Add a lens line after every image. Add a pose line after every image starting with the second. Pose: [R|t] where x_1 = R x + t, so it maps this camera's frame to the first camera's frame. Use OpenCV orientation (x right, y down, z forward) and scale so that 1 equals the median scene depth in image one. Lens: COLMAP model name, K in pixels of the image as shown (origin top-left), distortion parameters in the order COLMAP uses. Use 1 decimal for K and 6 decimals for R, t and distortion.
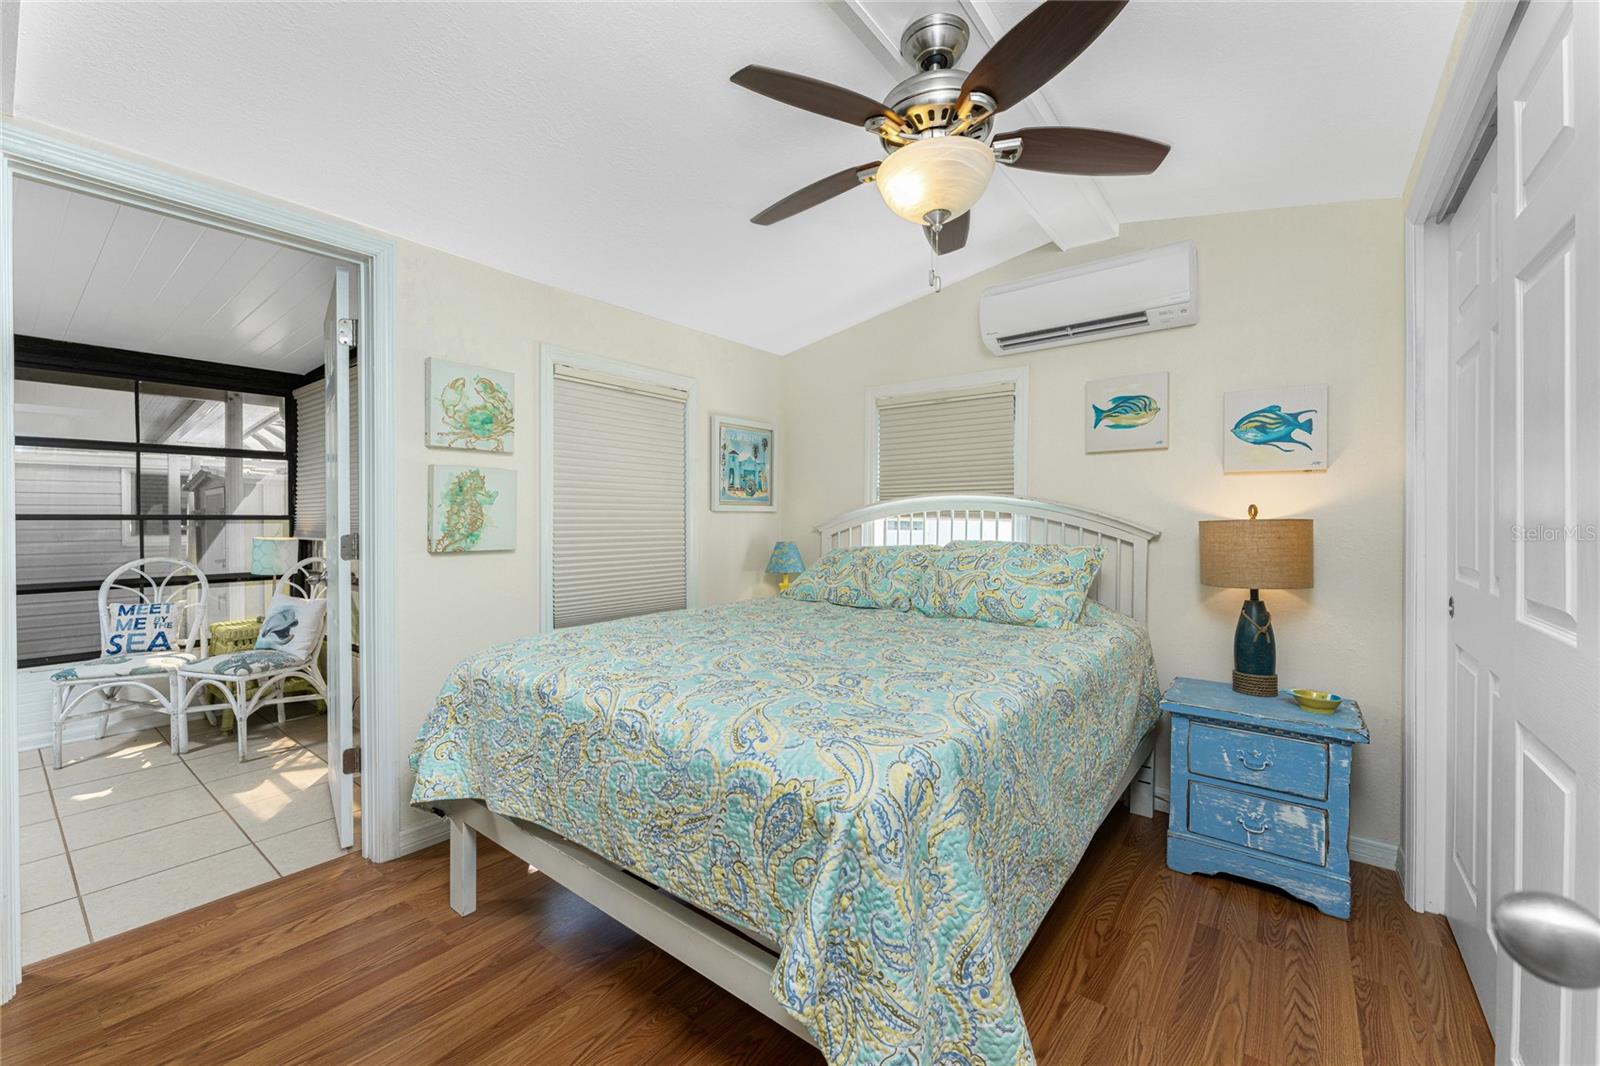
lens RADIAL K [[648.1, 0, 807.5], [0, 648.1, 521.1], [0, 0, 1]] dist [-0.001121, -0.000175]
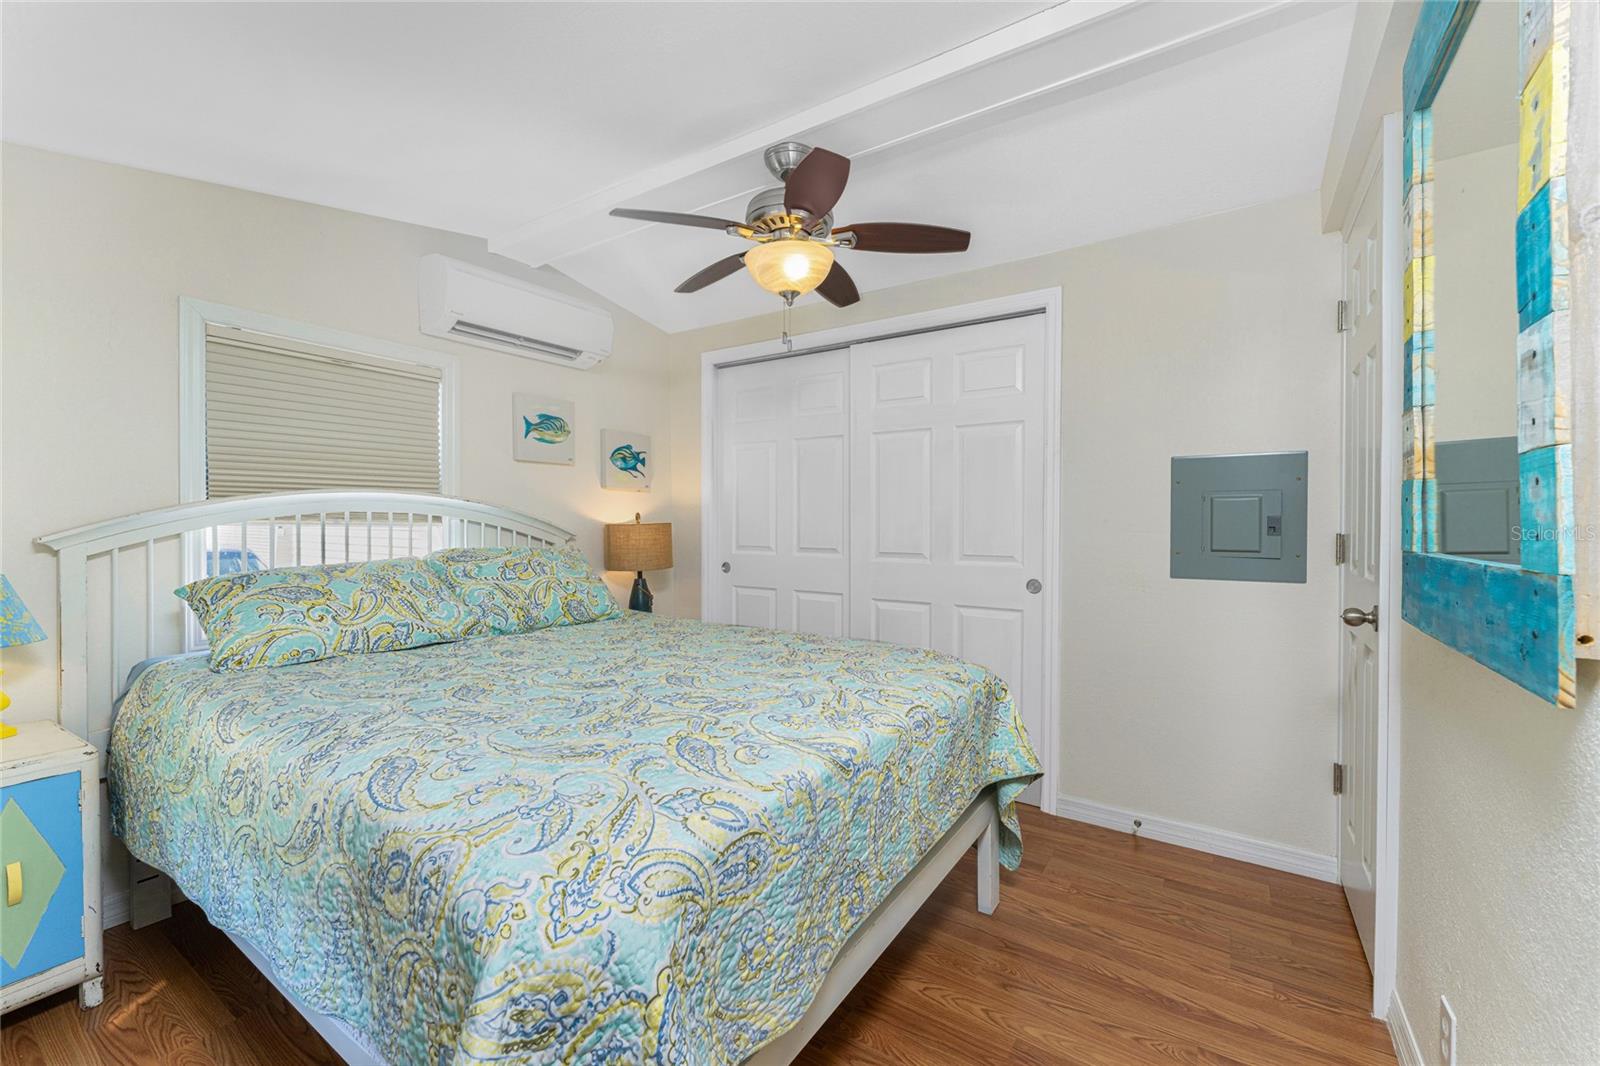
lens RADIAL K [[648.1, 0, 797.1], [0, 648.1, 526.0], [0, 0, 1]] dist [-0.001121, -0.000175]
pose [[-0.067521, -0.008477, 0.997682, -0.682931], [0.001548, 0.999962, 0.008601, -0.006700], [-0.997717, 0.002125, -0.067505, 0.646815]]
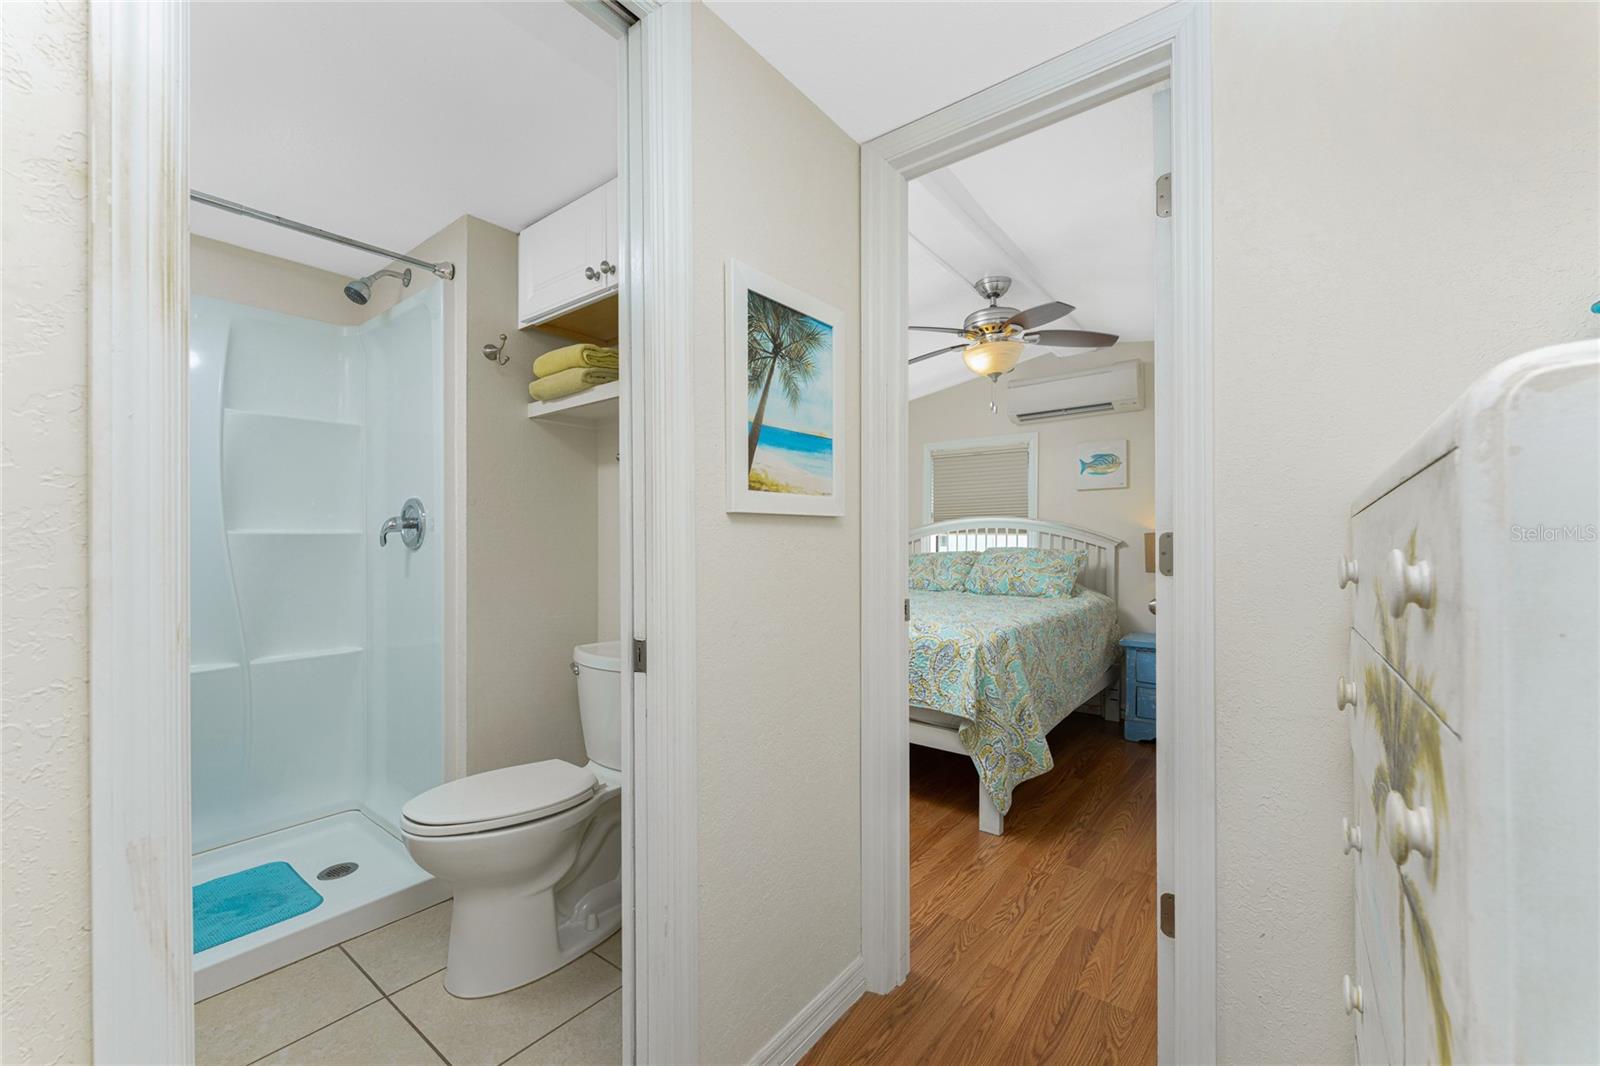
lens RADIAL K [[648.1, 0, 791.3], [0, 648.1, 536.9], [0, 0, 1]] dist [-0.001121, -0.000175]
pose [[0.999759, -0.007206, -0.020748, -0.226728], [0.007108, 0.999963, -0.004811, 0.008933], [0.020782, 0.004662, 0.999773, -0.583650]]
